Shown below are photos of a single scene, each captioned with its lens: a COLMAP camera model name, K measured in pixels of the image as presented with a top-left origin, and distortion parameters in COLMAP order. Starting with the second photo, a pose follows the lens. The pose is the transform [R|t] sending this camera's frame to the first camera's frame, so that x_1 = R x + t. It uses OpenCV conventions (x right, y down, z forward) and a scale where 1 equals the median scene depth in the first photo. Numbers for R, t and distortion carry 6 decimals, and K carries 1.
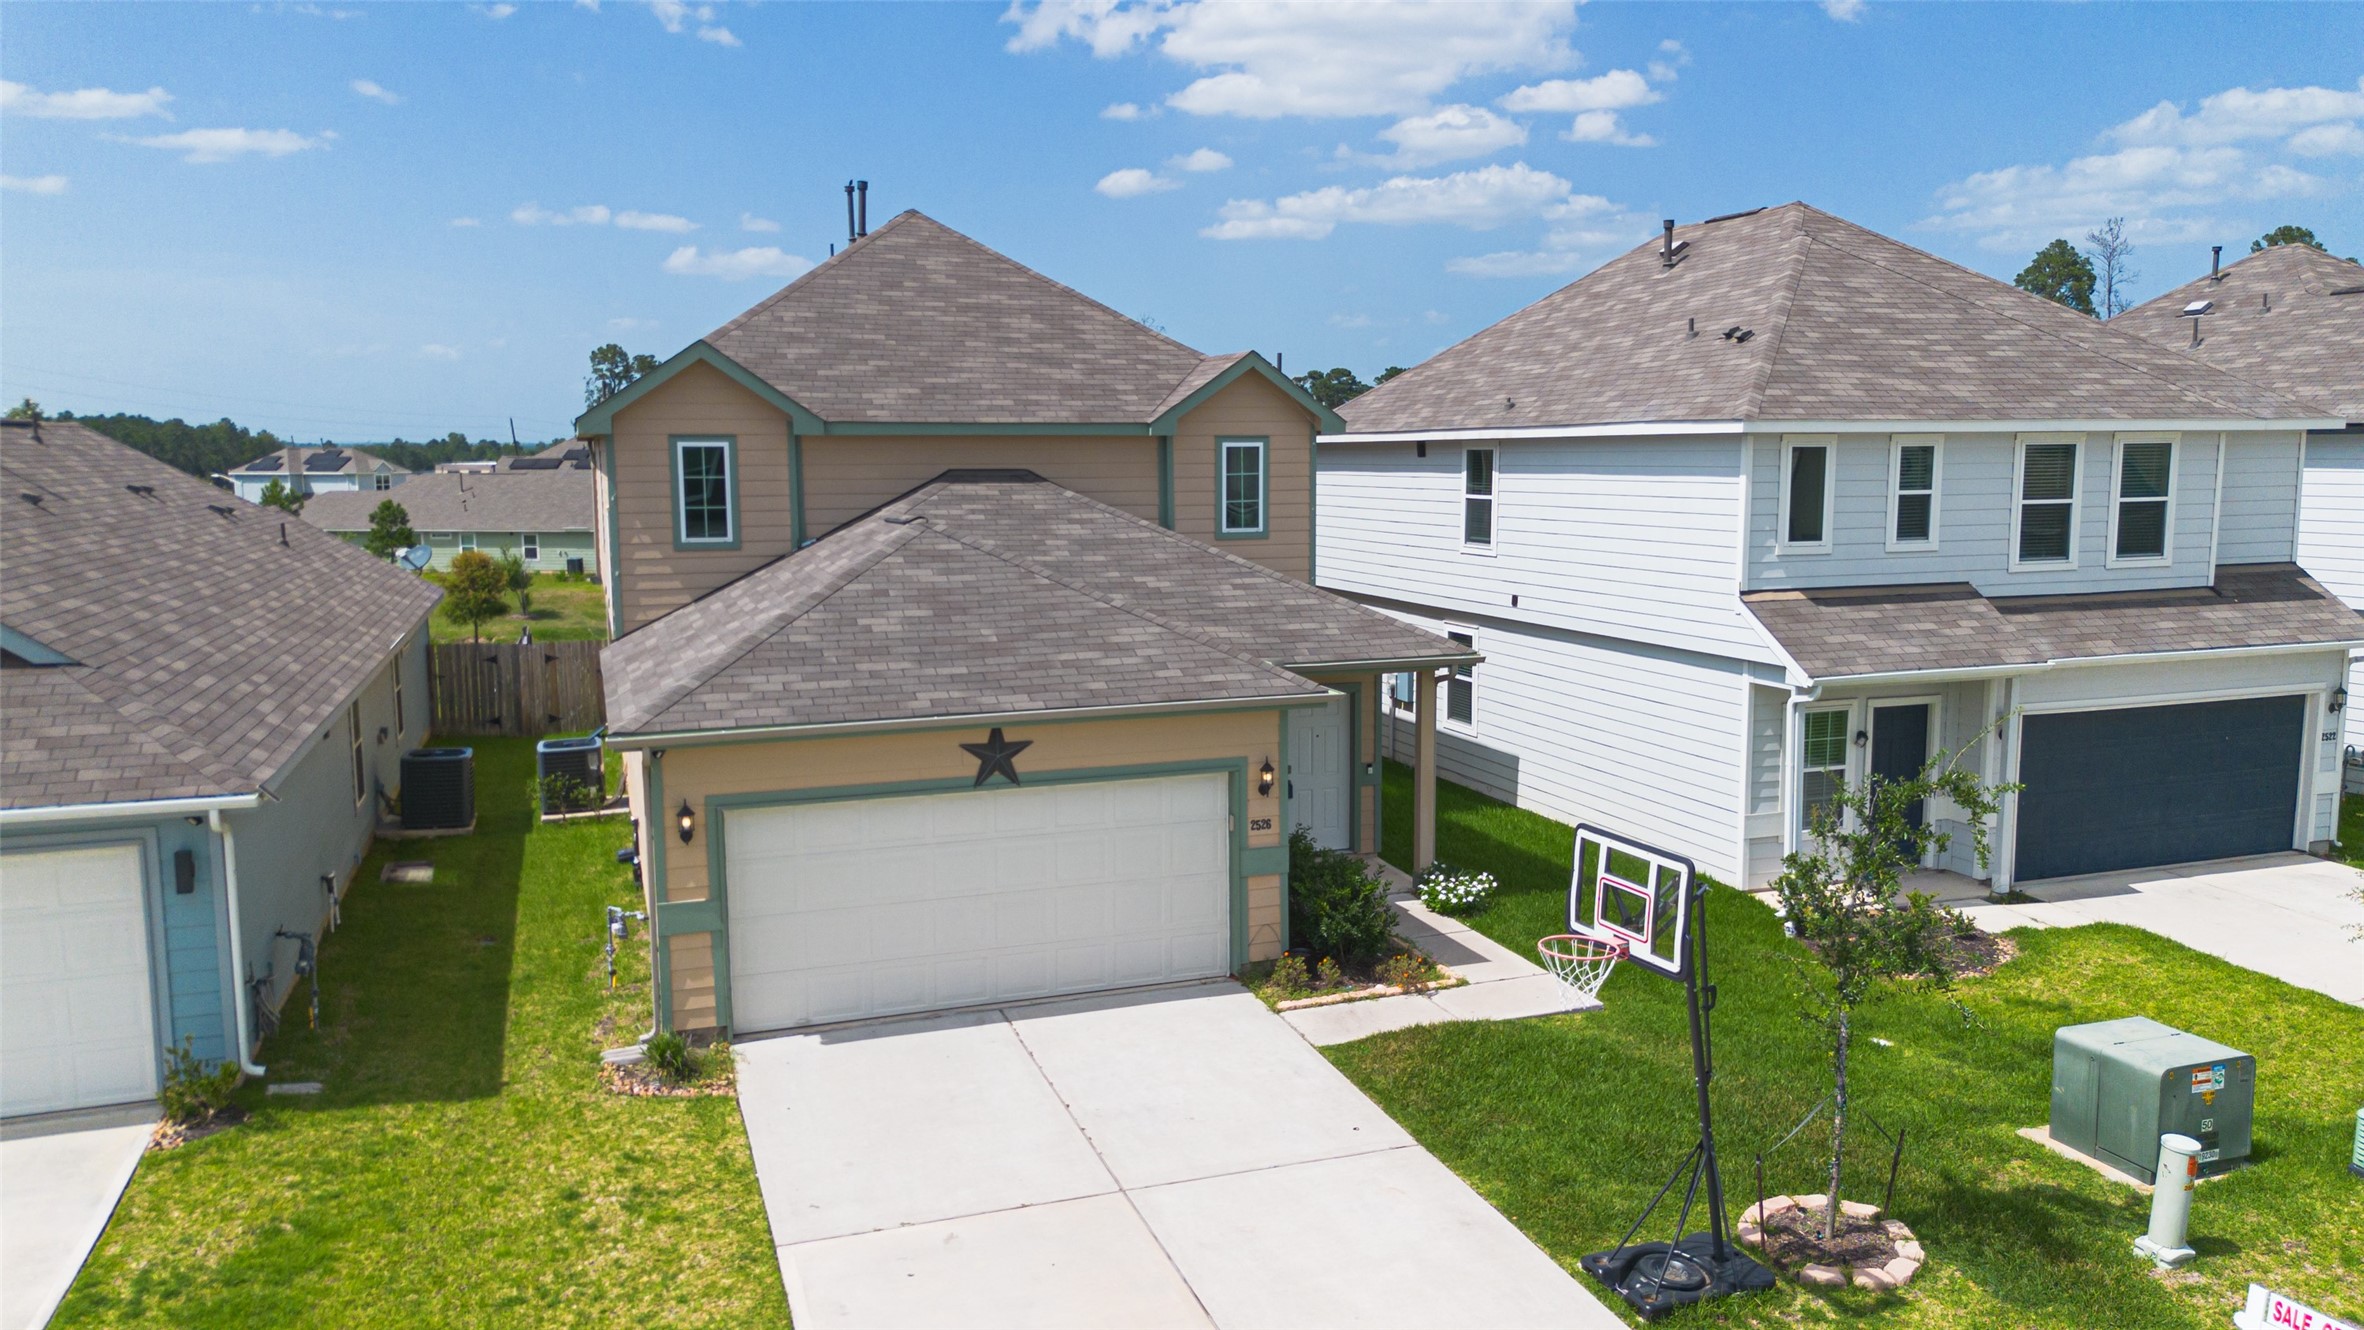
lens RADIAL K [[1699.3, 0, 1159.9], [0, 1699.3, 672.7], [0, 0, 1]] dist [0.078762, -0.085843]
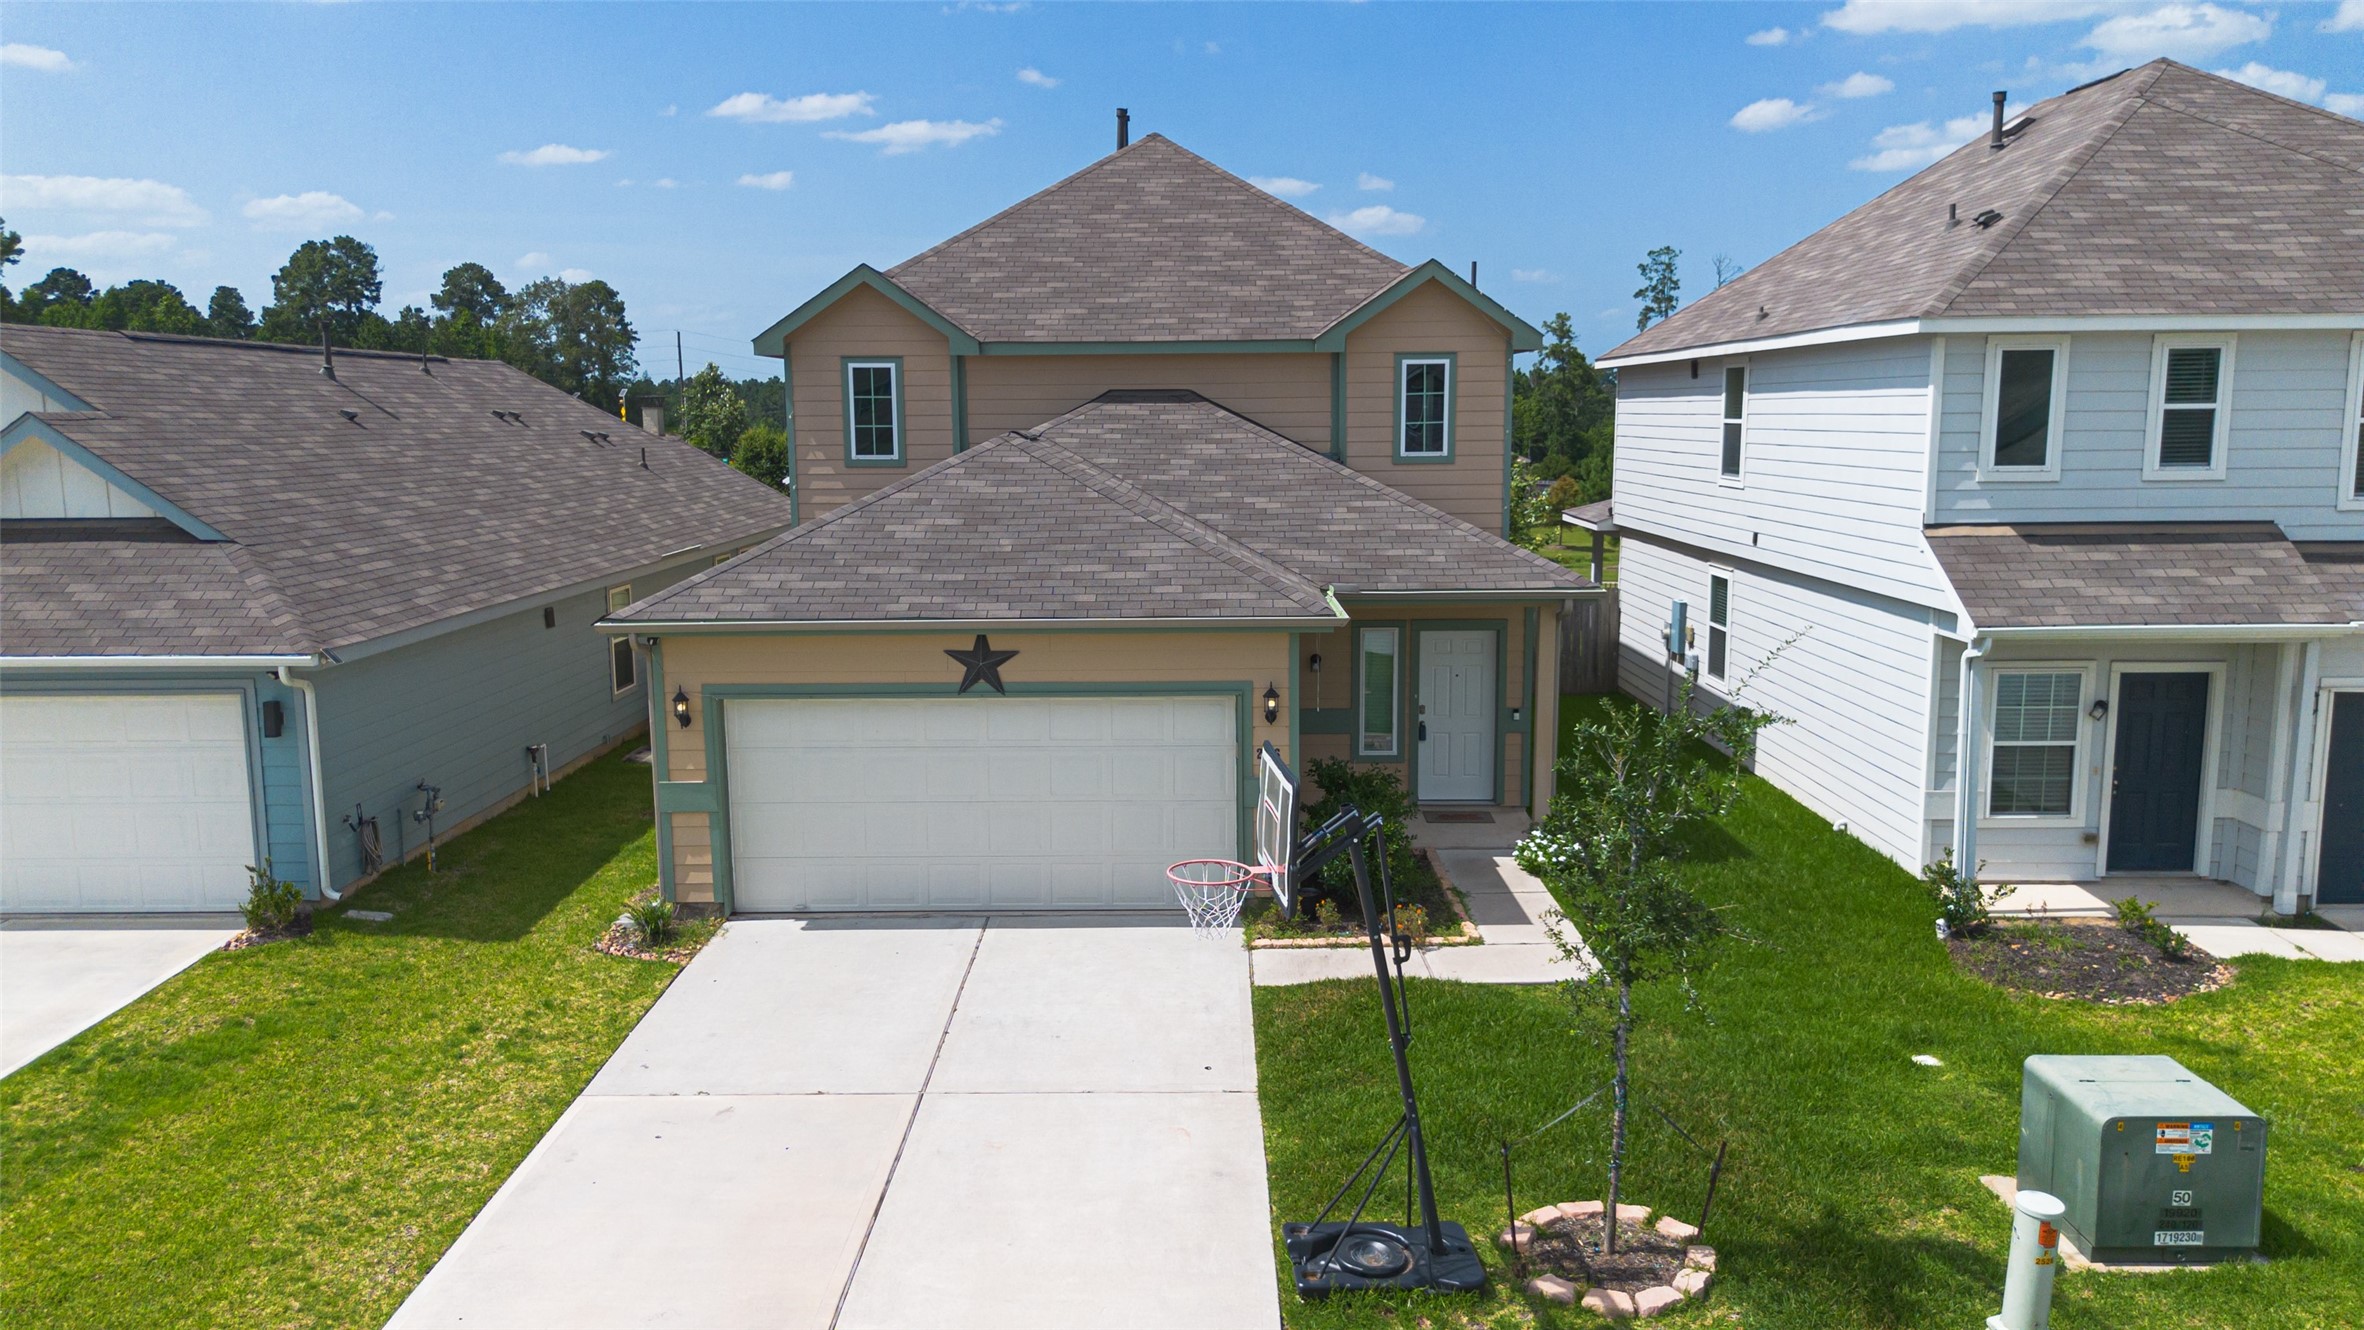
lens RADIAL K [[1699.3, 0, 1159.9], [0, 1699.3, 672.7], [0, 0, 1]] dist [0.078762, -0.085843]
pose [[0.937370, 0.051503, -0.344506, 0.287212], [-0.043161, 0.998560, 0.031846, 0.014771], [0.345651, -0.014983, 0.938244, 0.080678]]
